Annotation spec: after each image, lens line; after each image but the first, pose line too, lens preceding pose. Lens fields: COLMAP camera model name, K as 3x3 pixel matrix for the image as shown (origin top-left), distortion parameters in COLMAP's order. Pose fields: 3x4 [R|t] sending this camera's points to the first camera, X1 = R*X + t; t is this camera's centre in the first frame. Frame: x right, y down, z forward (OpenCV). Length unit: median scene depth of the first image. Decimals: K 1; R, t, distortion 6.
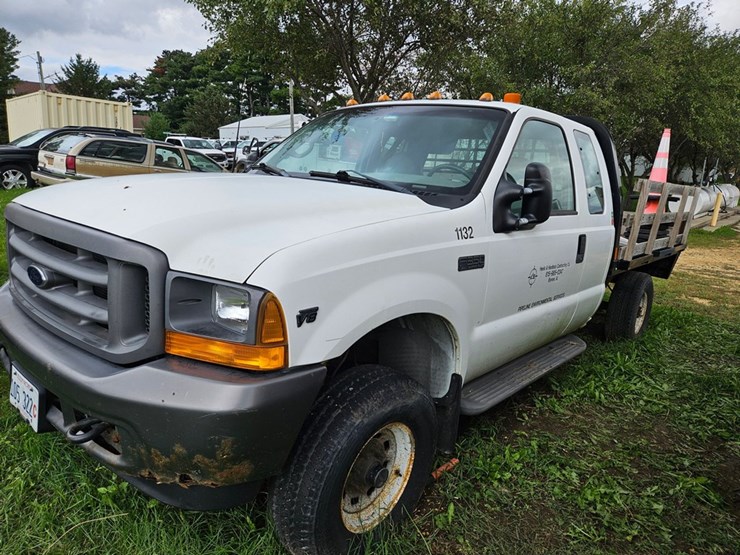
lens RADIAL K [[535.8, 0, 373.8], [0, 535.8, 293.7], [0, 0, 1]] dist [0.083824, -0.080321]
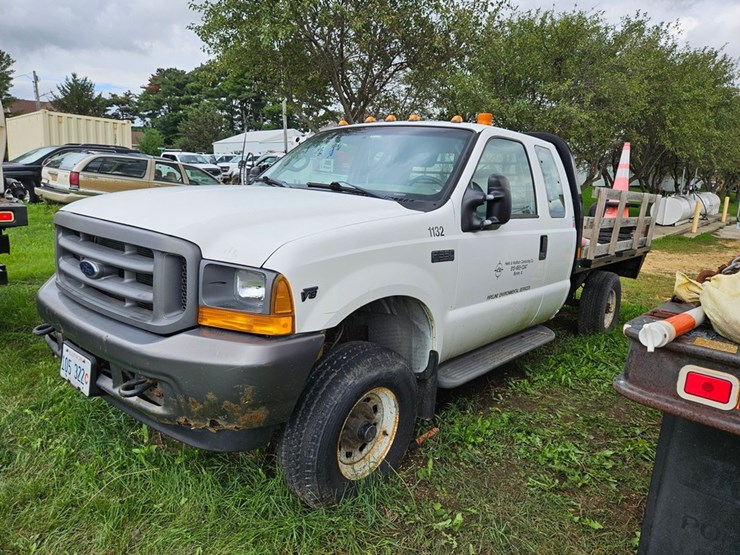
lens RADIAL K [[540.4, 0, 378.5], [0, 540.4, 280.6], [0, 0, 1]] dist [0.084544, -0.082748]
pose [[0.999703, -0.014492, 0.019568, 0.008029], [0.015388, 0.998804, -0.046418, 0.035516], [-0.018872, 0.046705, 0.998730, -0.145254]]
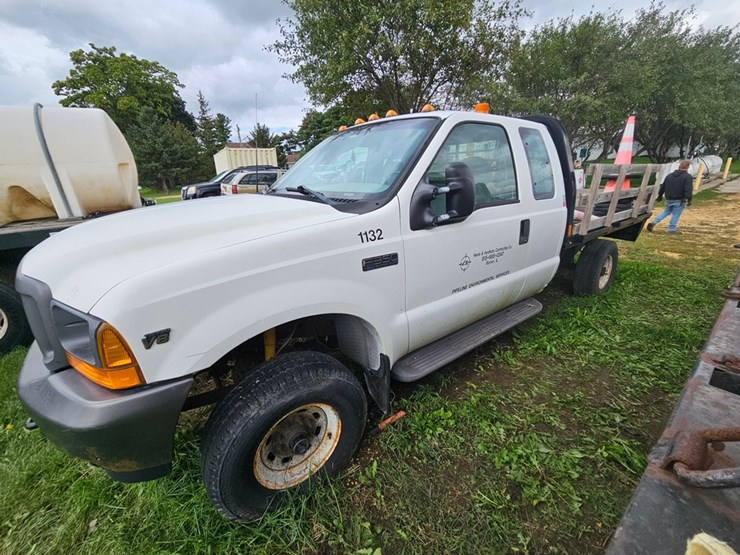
lens RADIAL K [[327.3, 0, 366.8], [0, 327.3, 281.7], [0, 0, 1]] dist [0.000319, -0.000856]
pose [[0.970954, -0.027637, -0.237664, 0.215820], [0.048889, 0.995266, 0.083998, -0.051436], [0.234218, -0.093177, 0.967709, 0.227433]]
